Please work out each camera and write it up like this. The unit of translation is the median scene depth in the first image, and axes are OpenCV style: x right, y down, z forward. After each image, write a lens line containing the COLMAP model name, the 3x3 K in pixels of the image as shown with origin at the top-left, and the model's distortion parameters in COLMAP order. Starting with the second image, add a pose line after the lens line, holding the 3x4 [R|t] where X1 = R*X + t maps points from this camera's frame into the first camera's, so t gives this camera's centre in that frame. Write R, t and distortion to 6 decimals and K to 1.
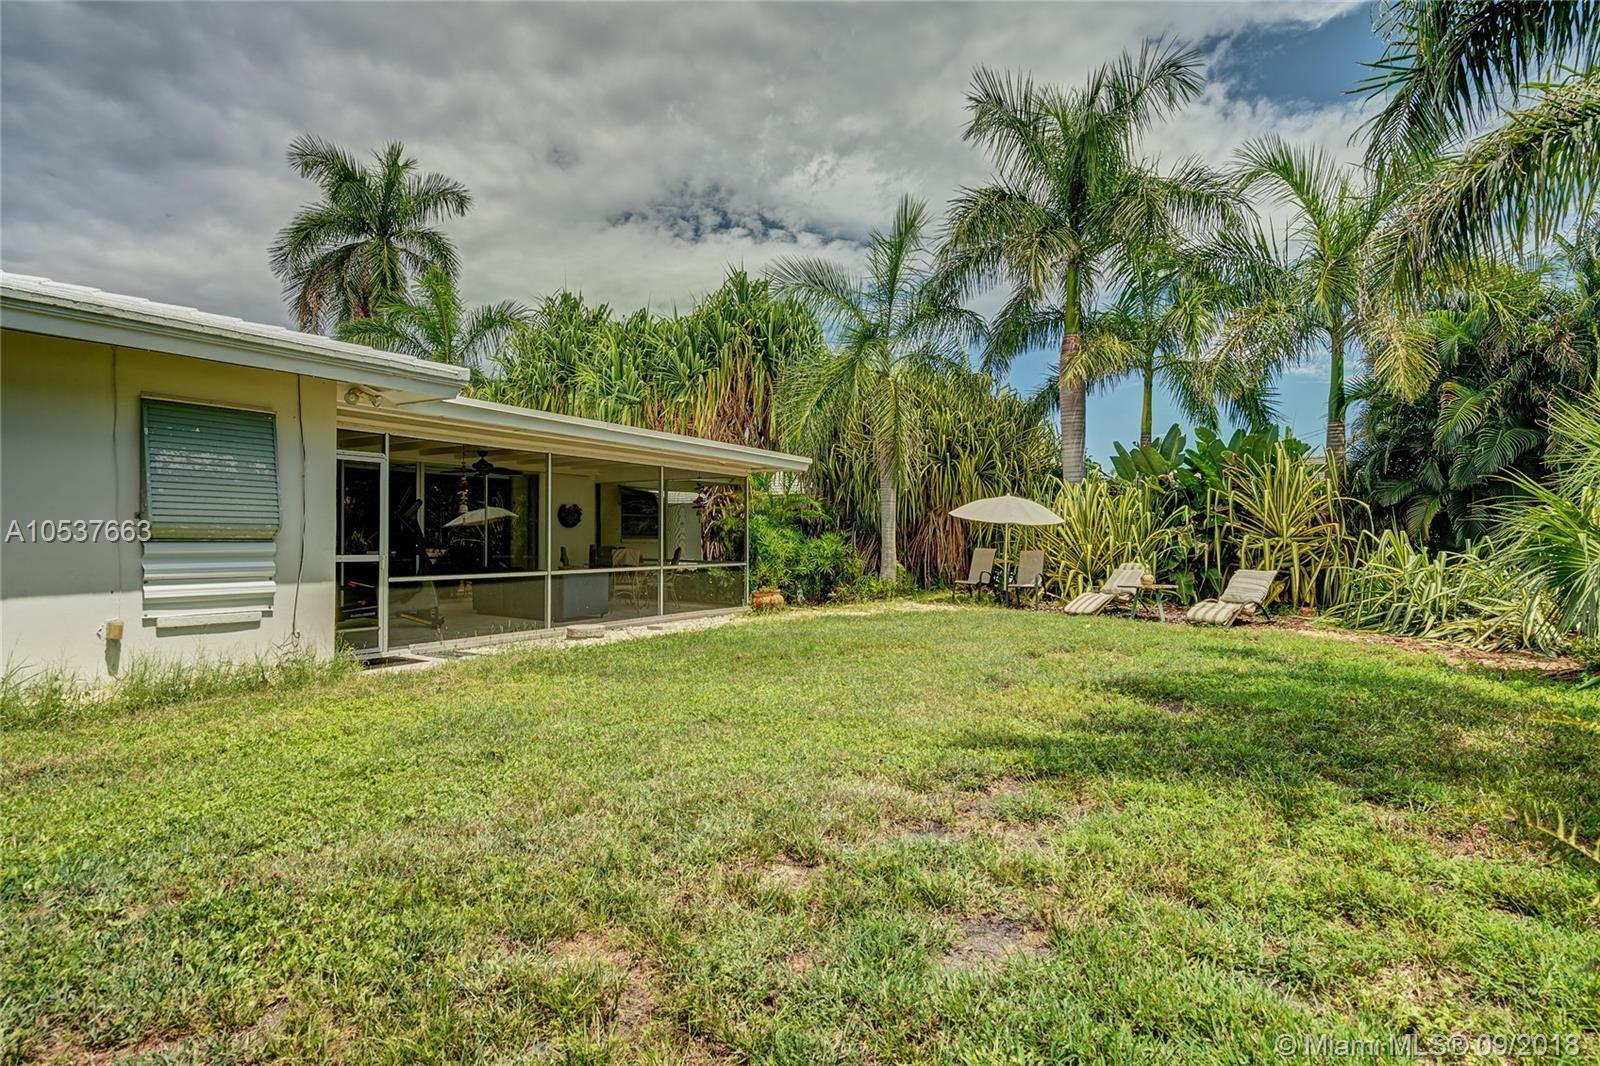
lens RADIAL K [[833.1, 0, 800.0], [0, 833.1, 533.0], [0, 0, 1]] dist [0.000350, 0.000127]
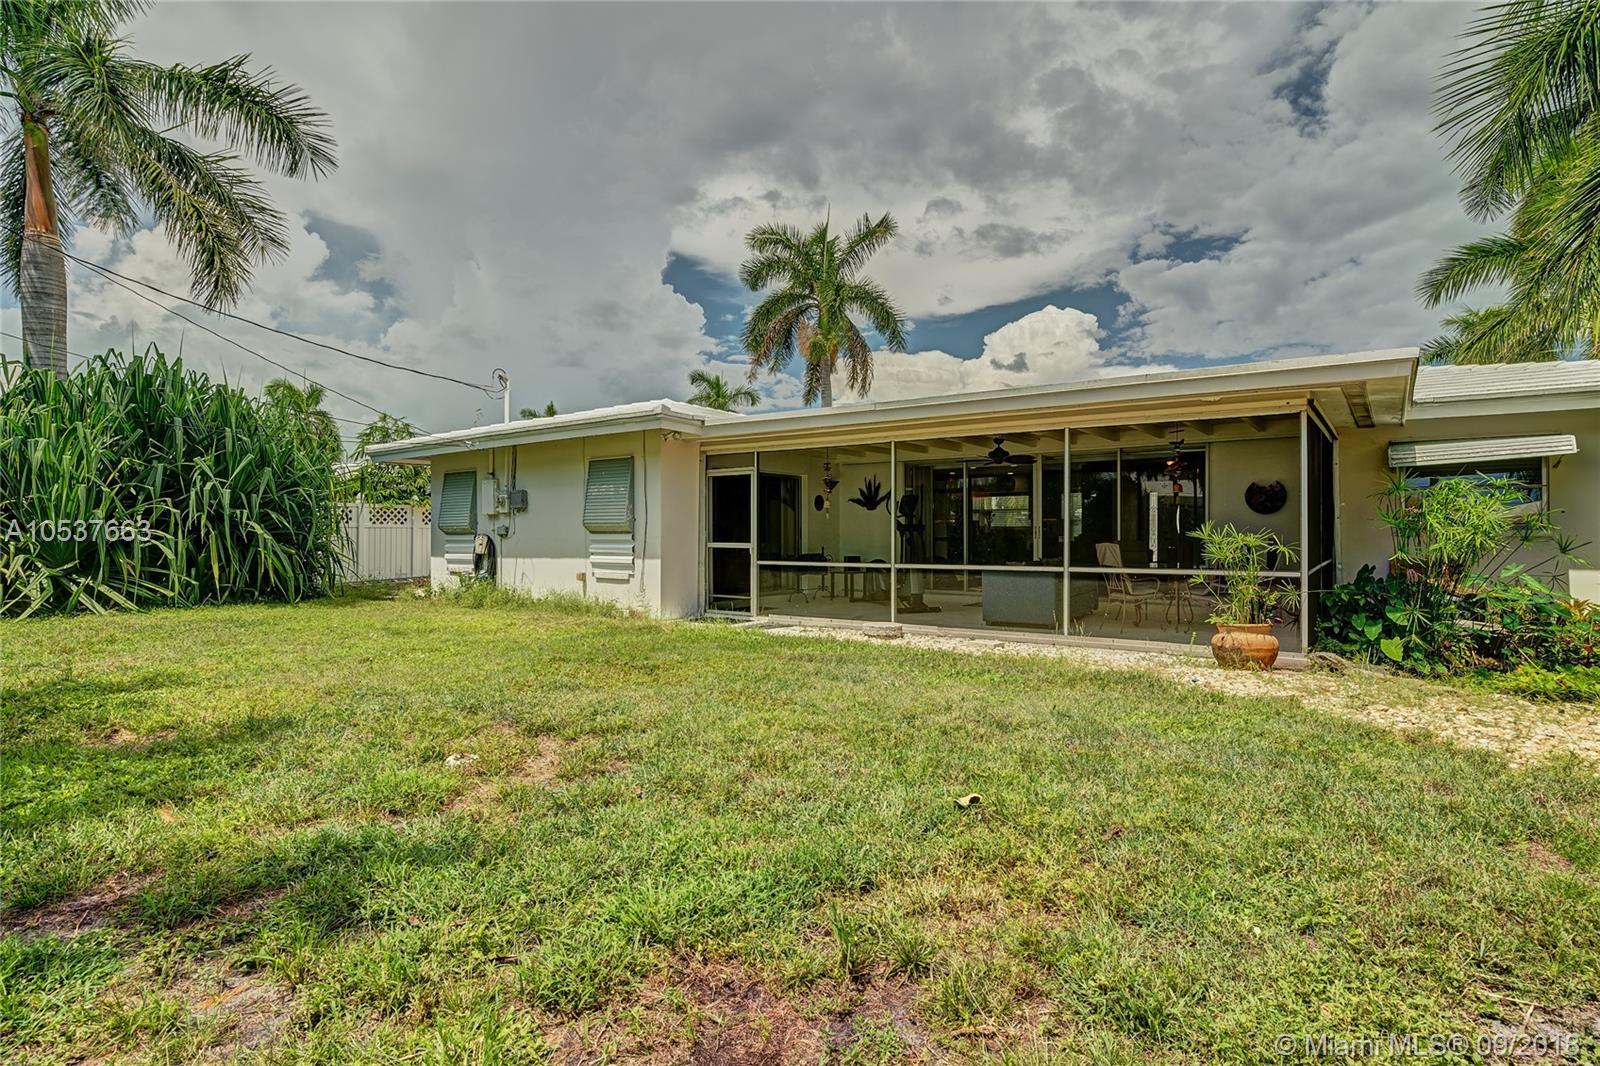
lens RADIAL K [[833.1, 0, 800.0], [0, 833.1, 533.0], [0, 0, 1]] dist [0.000350, 0.000127]
pose [[-0.097269, -0.014122, -0.995158, 0.864204], [0.004288, 0.999884, -0.014608, 0.031629], [0.995249, -0.005688, -0.097197, 1.294579]]
